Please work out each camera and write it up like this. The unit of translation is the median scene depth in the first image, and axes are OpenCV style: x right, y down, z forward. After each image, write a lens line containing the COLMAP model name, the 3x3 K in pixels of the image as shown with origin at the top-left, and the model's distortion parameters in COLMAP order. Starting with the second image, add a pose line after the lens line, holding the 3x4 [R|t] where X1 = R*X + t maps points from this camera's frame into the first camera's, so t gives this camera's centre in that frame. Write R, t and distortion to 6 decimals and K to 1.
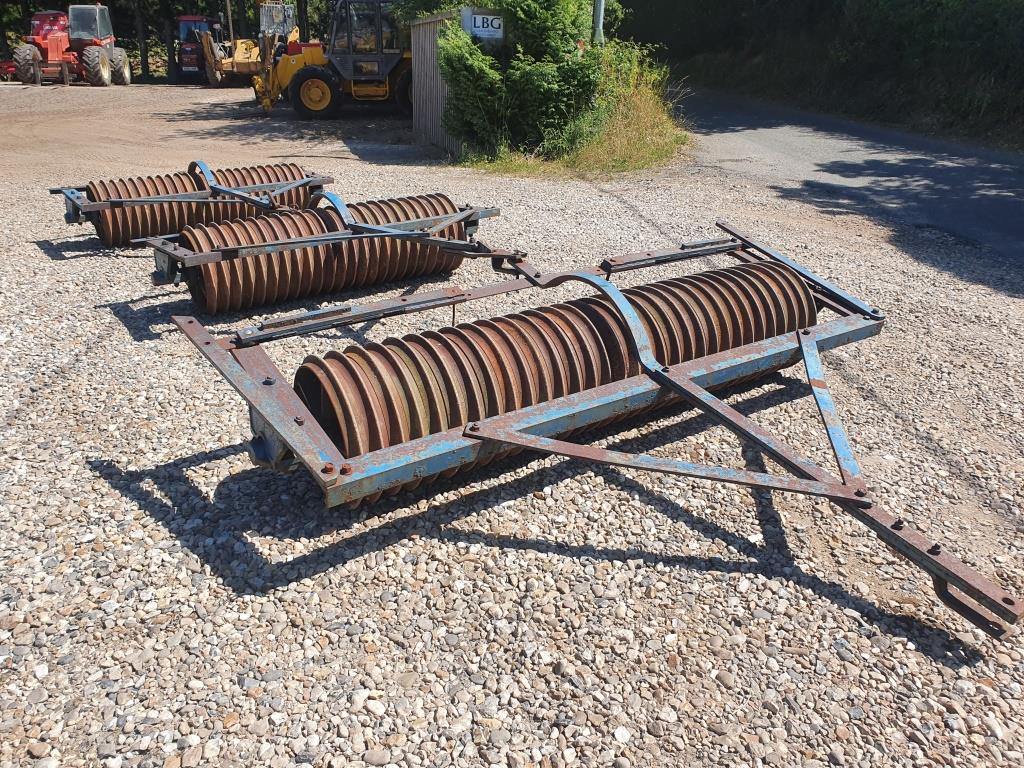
lens RADIAL K [[782.5, 0, 512.0], [0, 782.5, 384.0], [0, 0, 1]] dist [0.010620, 0.008700]
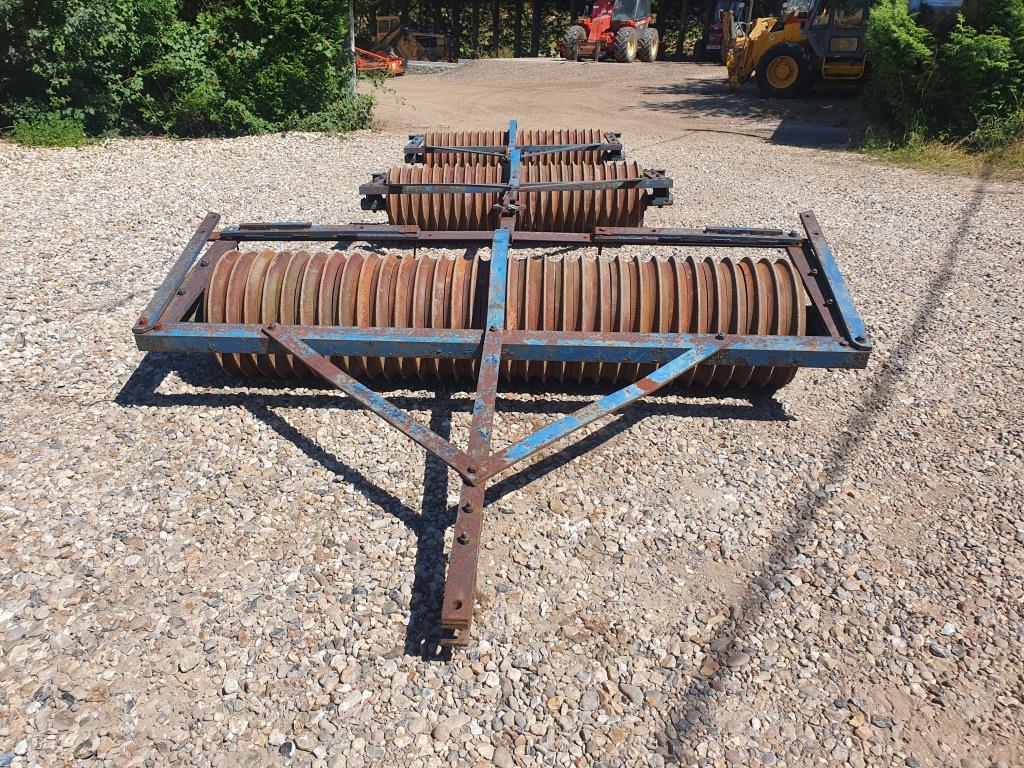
lens RADIAL K [[771.7, 0, 512.0], [0, 771.7, 384.0], [0, 0, 1]] dist [0.005370, 0.006189]
pose [[0.789691, 0.249564, -0.560451, 0.192974], [-0.234657, 0.966928, 0.099928, -0.013339], [0.566854, 0.052601, 0.822137, 0.051262]]
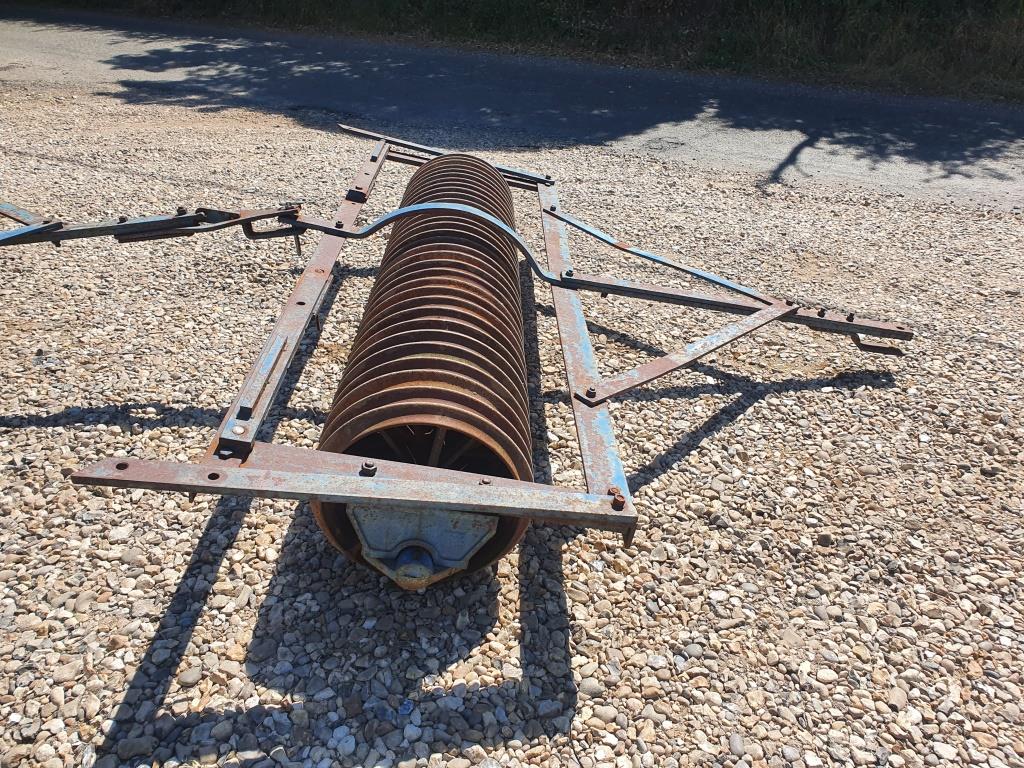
lens RADIAL K [[782.5, 0, 512.0], [0, 782.5, 384.0], [0, 0, 1]] dist [0.010620, 0.008700]
pose [[0.559134, -0.416372, 0.716940, -0.146984], [0.324134, 0.905701, 0.273208, -0.044480], [-0.763090, 0.079625, 0.641369, 0.108000]]
